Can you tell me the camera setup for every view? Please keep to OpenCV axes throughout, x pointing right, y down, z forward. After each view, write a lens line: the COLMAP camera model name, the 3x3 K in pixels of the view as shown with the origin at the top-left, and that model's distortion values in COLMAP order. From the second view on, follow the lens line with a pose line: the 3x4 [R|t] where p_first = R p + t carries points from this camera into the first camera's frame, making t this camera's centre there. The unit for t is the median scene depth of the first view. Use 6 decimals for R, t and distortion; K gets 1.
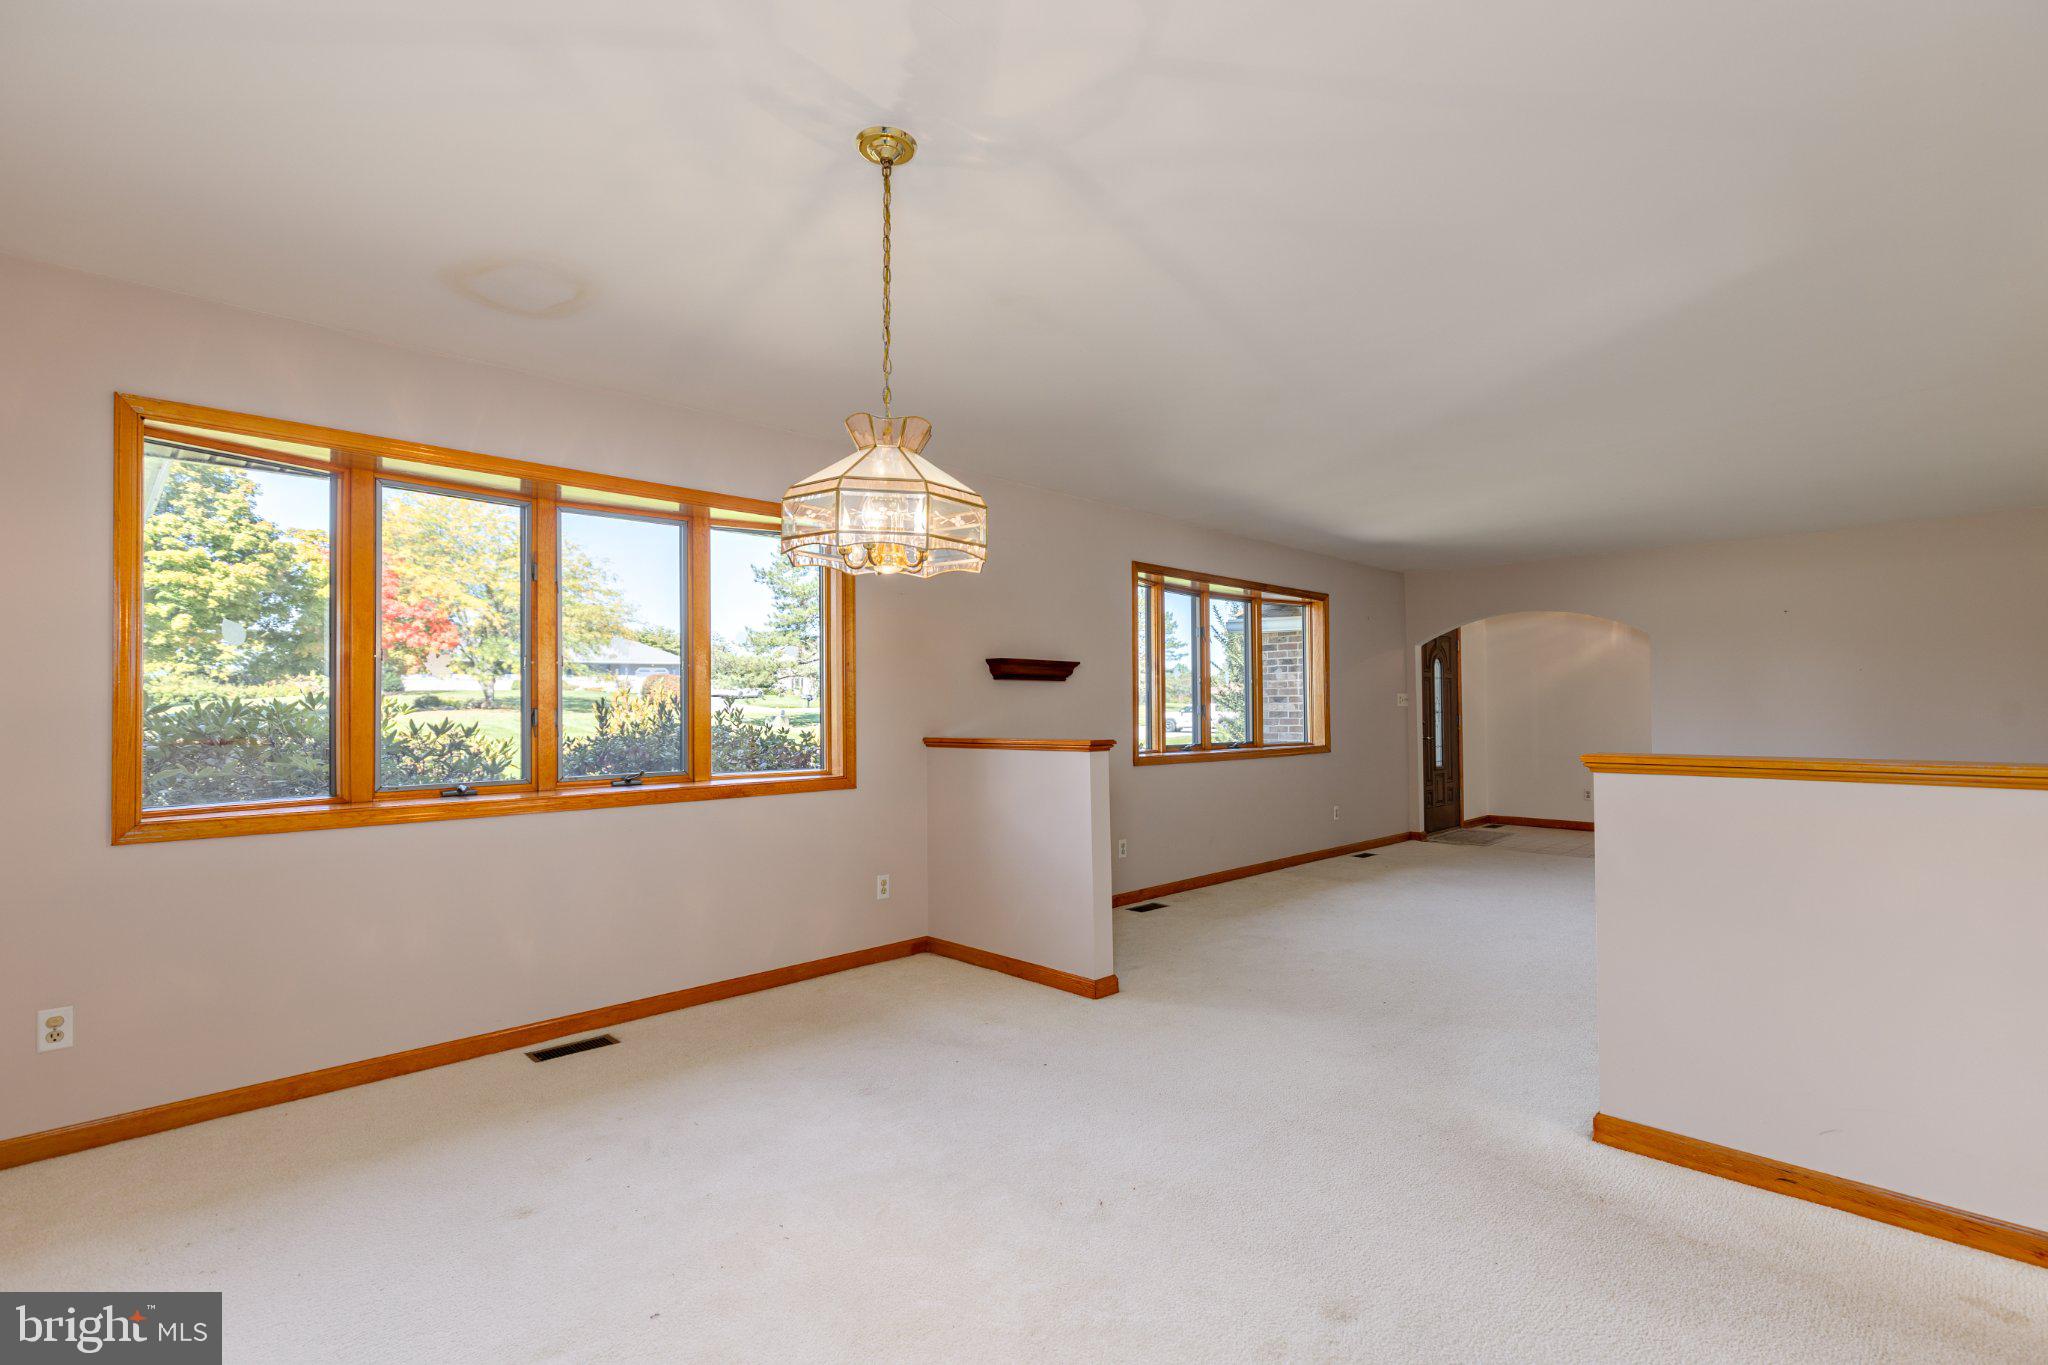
lens RADIAL K [[935.5, 0, 1026.4], [0, 935.5, 693.0], [0, 0, 1]] dist [-0.000345, -0.000343]
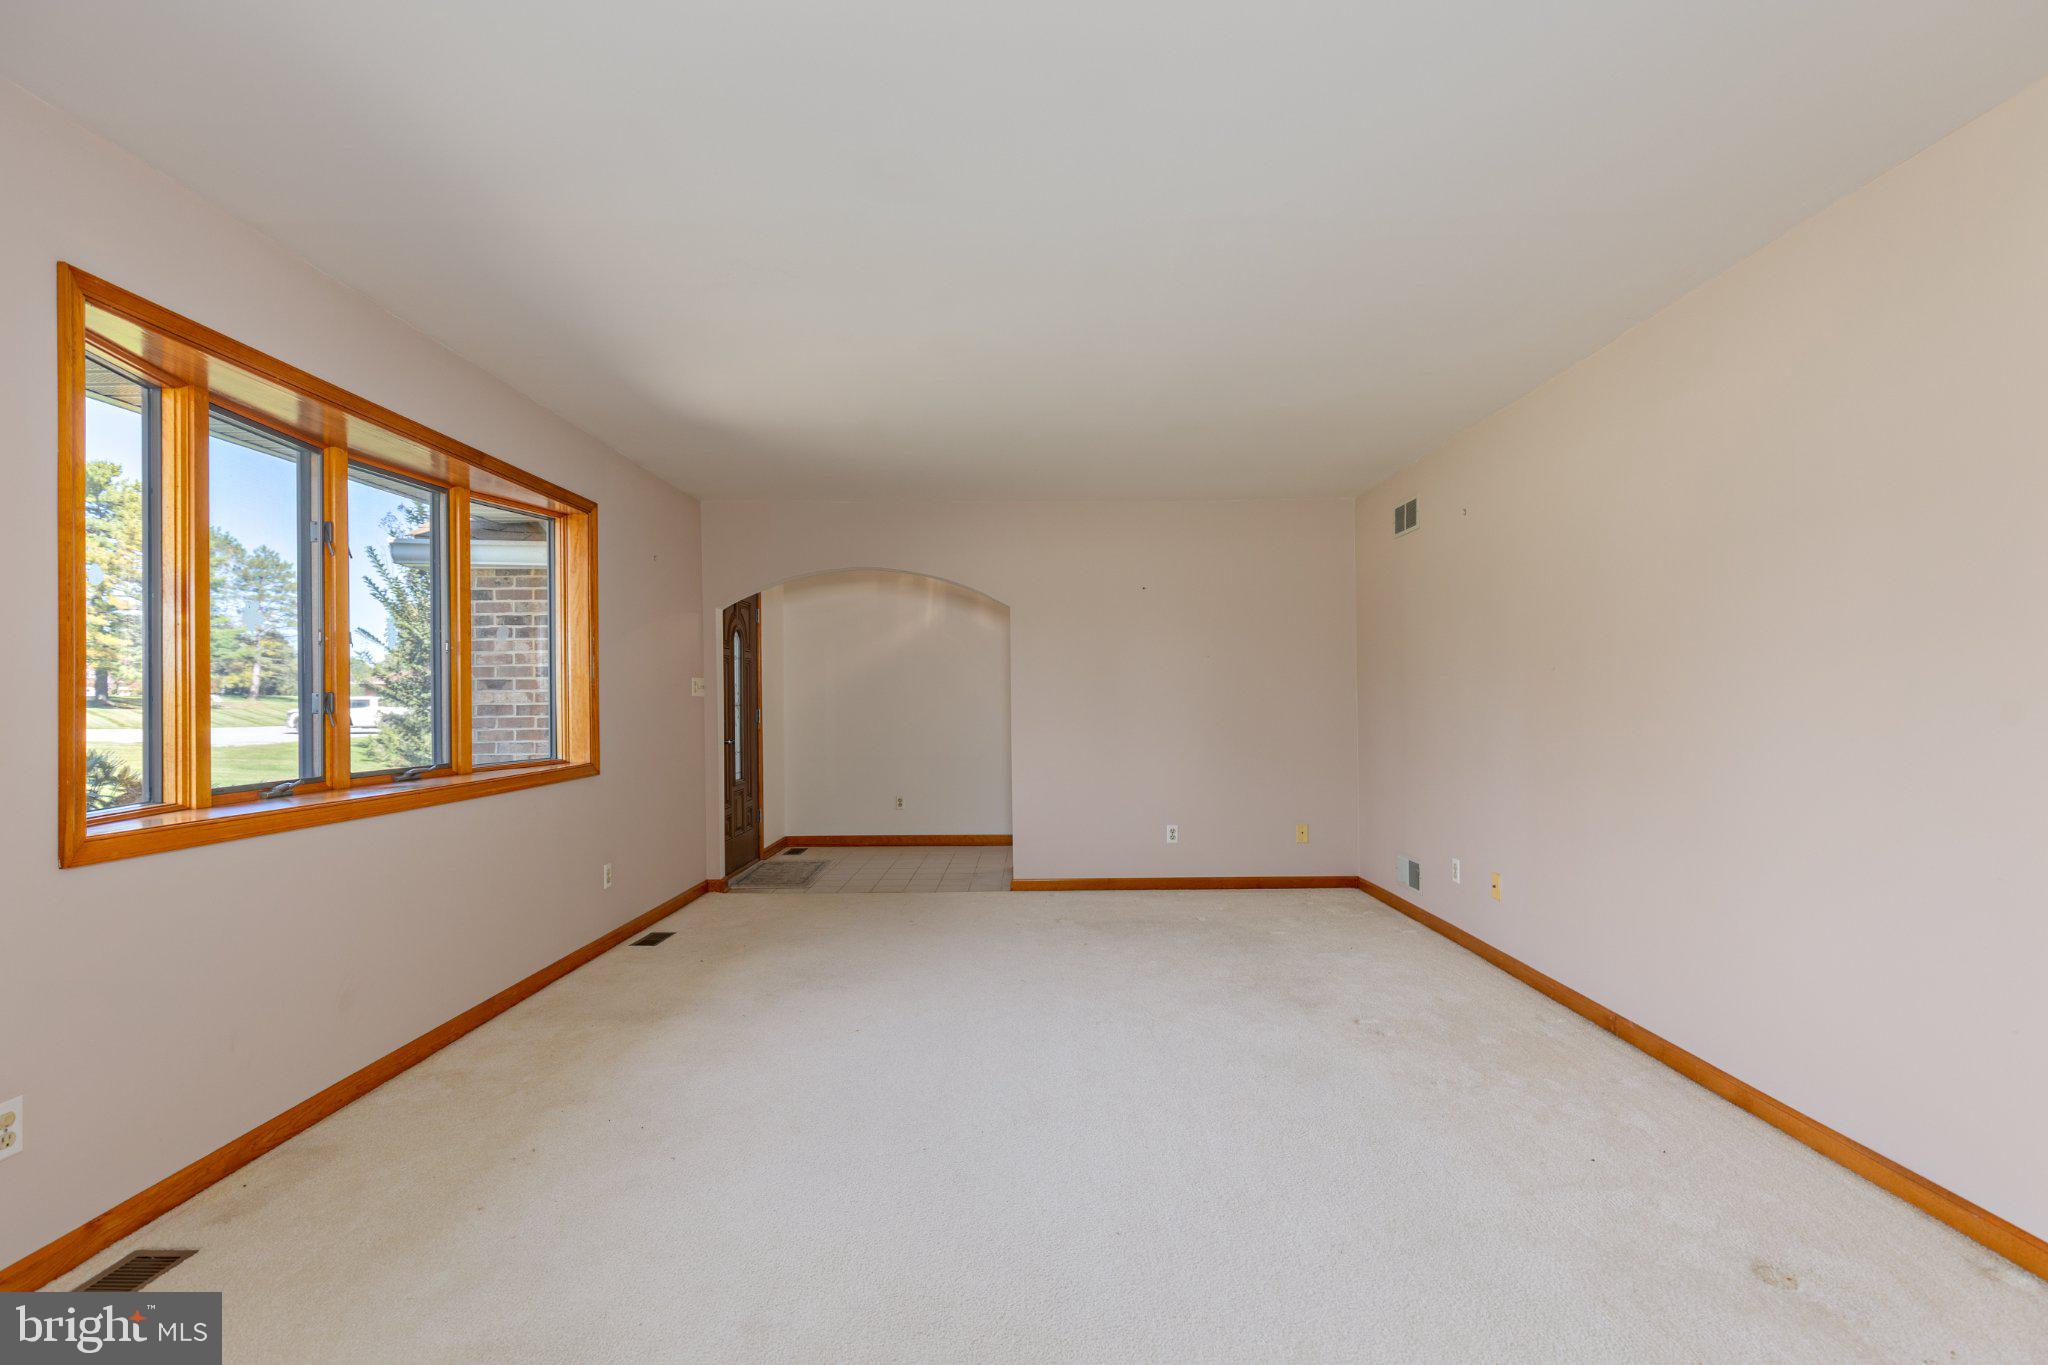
lens RADIAL K [[935.5, 0, 1026.4], [0, 935.5, 693.0], [0, 0, 1]] dist [-0.000345, -0.000343]
pose [[0.693213, 0.004724, 0.720717, 0.082770], [-0.009966, 0.999946, 0.003031, 0.007413], [-0.720663, -0.009284, 0.693223, 0.377769]]
